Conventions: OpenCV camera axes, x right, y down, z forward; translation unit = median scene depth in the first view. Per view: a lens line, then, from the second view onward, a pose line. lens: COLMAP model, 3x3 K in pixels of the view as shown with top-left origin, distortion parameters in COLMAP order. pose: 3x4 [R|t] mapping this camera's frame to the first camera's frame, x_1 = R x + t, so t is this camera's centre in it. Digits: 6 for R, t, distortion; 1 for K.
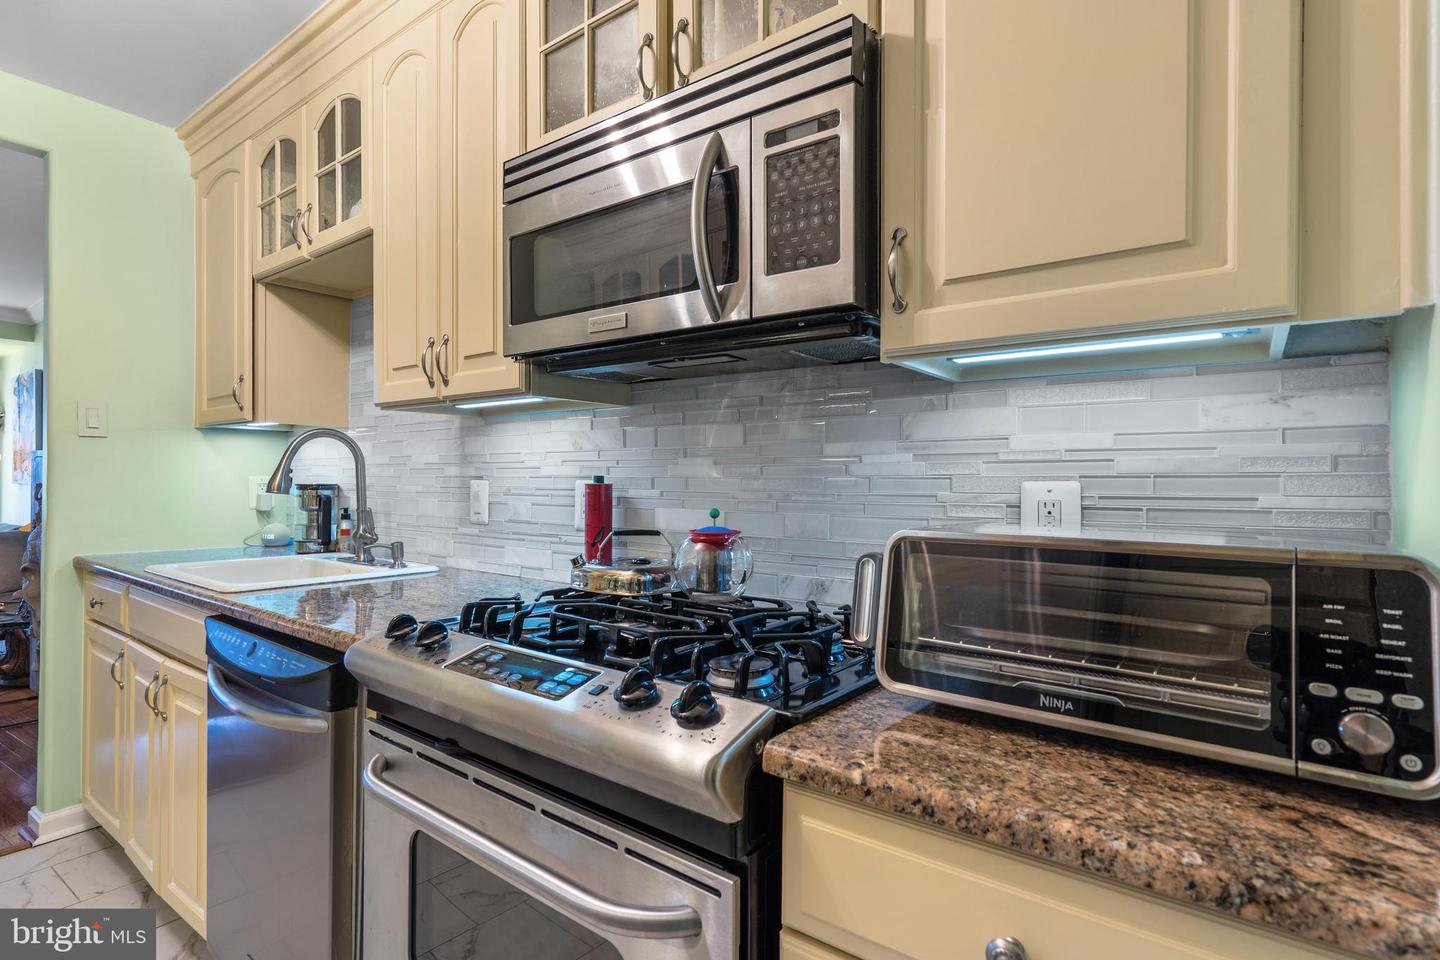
lens RADIAL K [[696.9, 0, 716.1], [0, 696.9, 473.5], [0, 0, 1]] dist [0.000051, 0.000816]
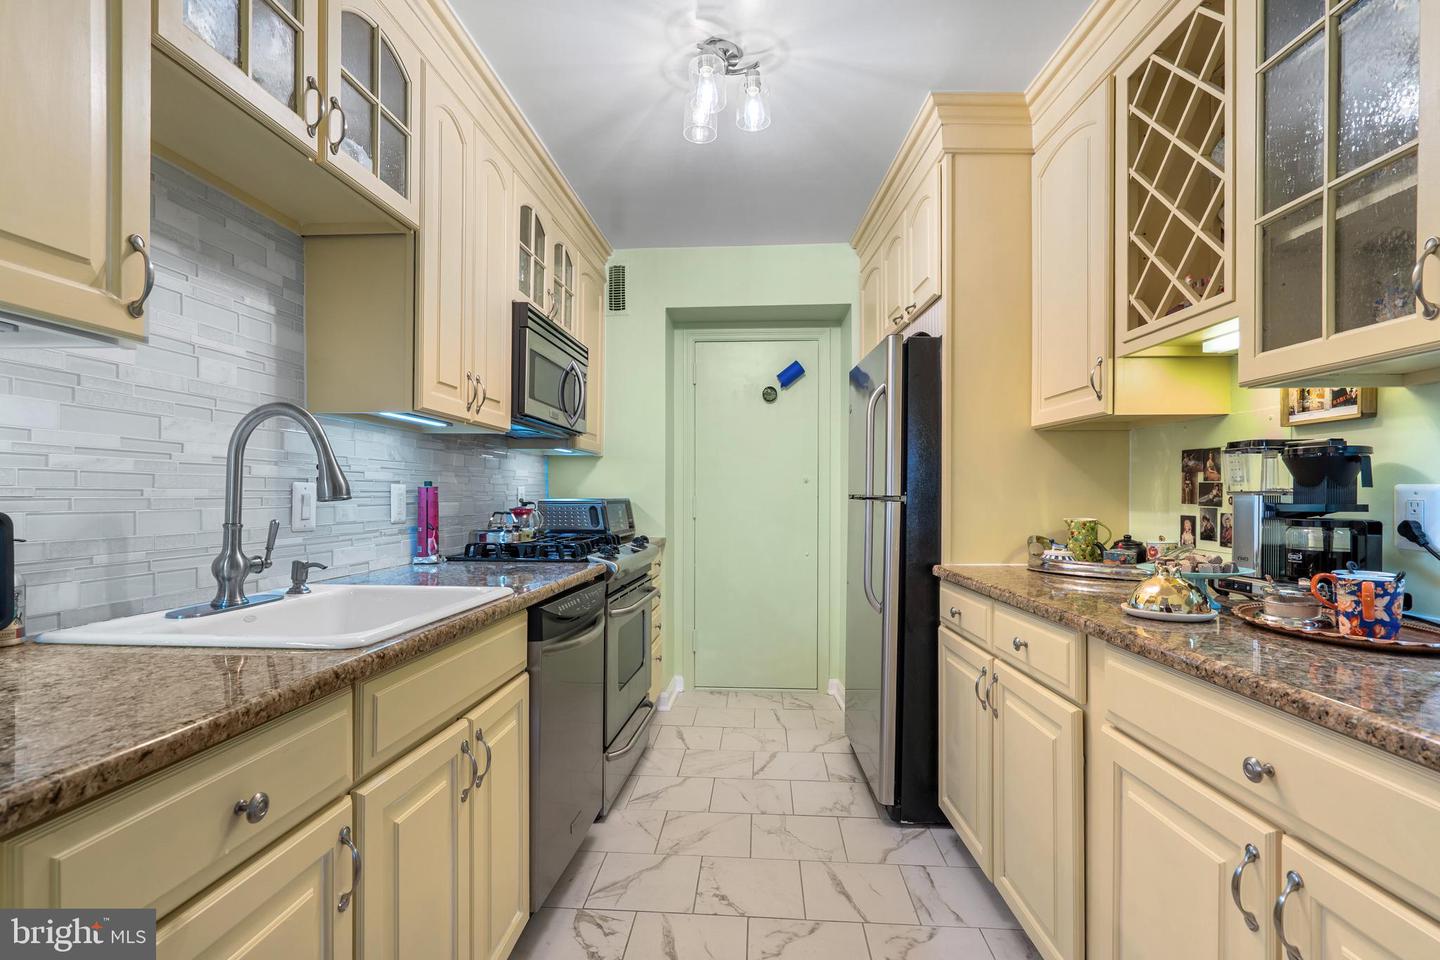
lens RADIAL K [[679.5, 0, 711.1], [0, 679.5, 495.5], [0, 0, 1]] dist [0.000026, 0.000511]
pose [[-0.519253, -0.006854, 0.854593, -1.470887], [-0.007300, 0.999967, 0.003585, 0.020995], [-0.854590, -0.004377, -0.519285, 1.091546]]
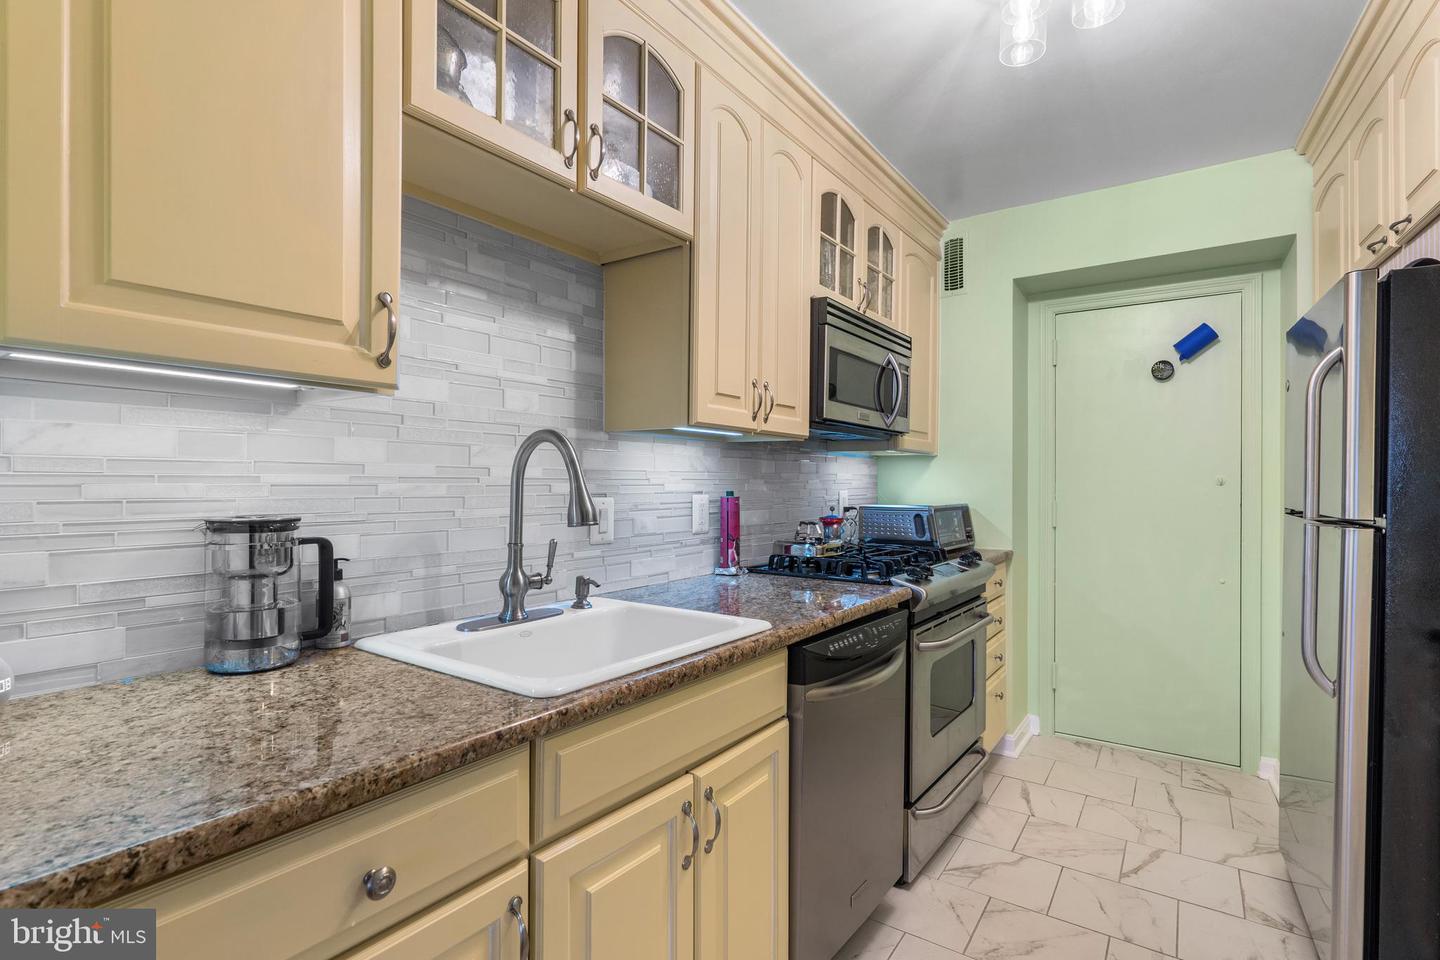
lens RADIAL K [[682.2, 0, 720.0], [0, 682.2, 480.0], [0, 0, 1]] dist [0.001341, 0.000796]
pose [[-0.019224, -0.001703, 0.999814, -1.374427], [-0.008031, 0.999967, 0.001549, -0.018490], [-0.999783, -0.008000, -0.019237, 0.931486]]
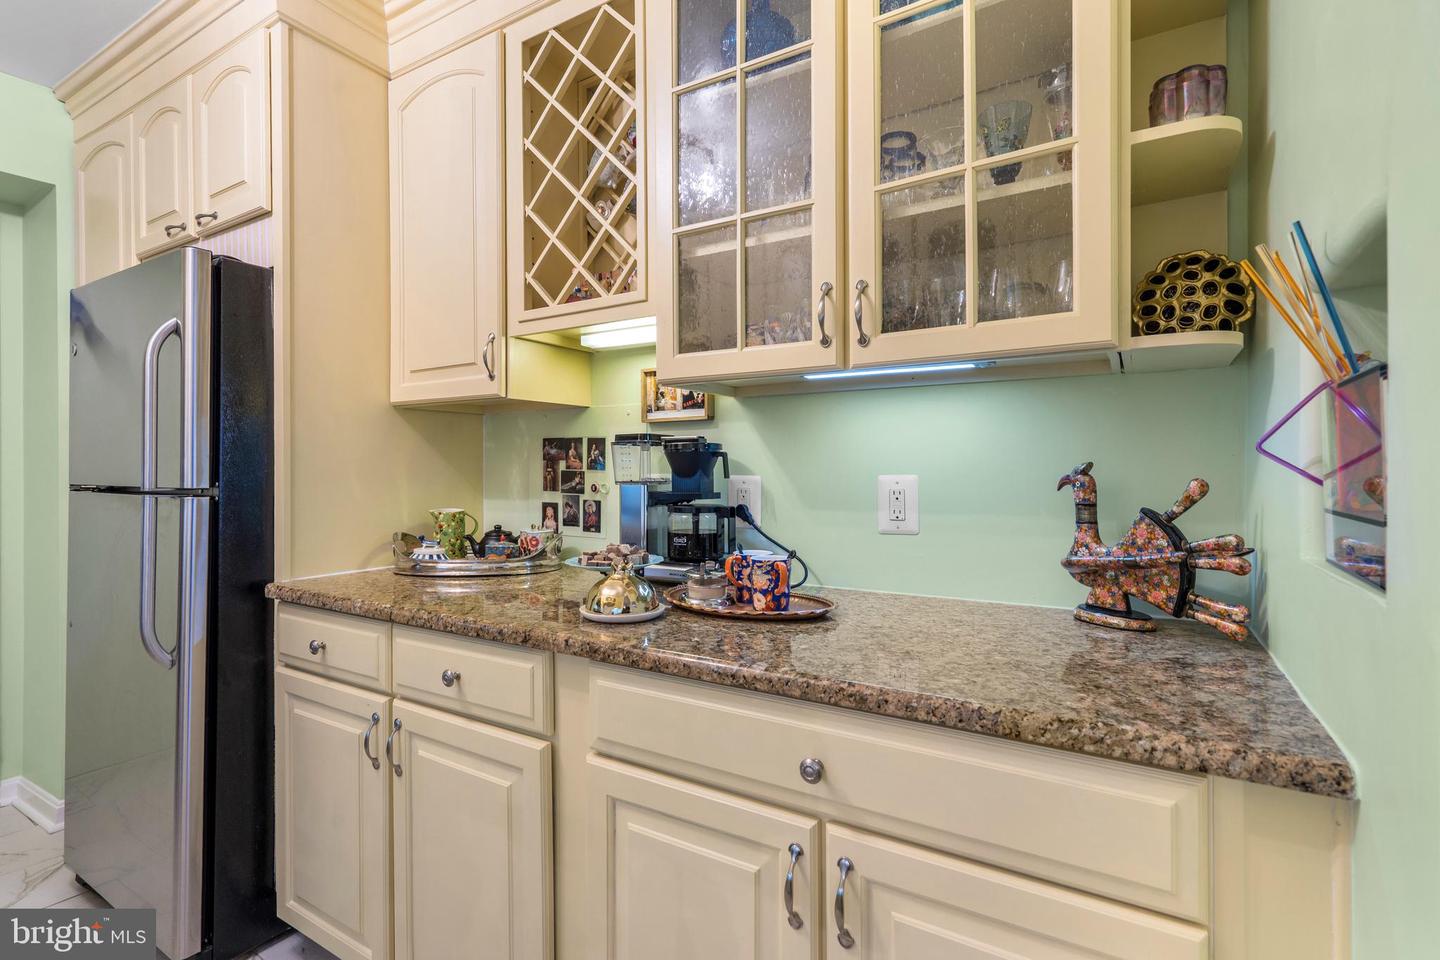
lens RADIAL K [[683.1, 0, 697.9], [0, 683.1, 469.0], [0, 0, 1]] dist [-0.001470, 0.000344]
pose [[-0.999978, -0.001371, -0.006425, -1.189500], [-0.001331, 0.999980, -0.006213, 0.004148], [0.006433, -0.006204, -0.999960, 1.000614]]
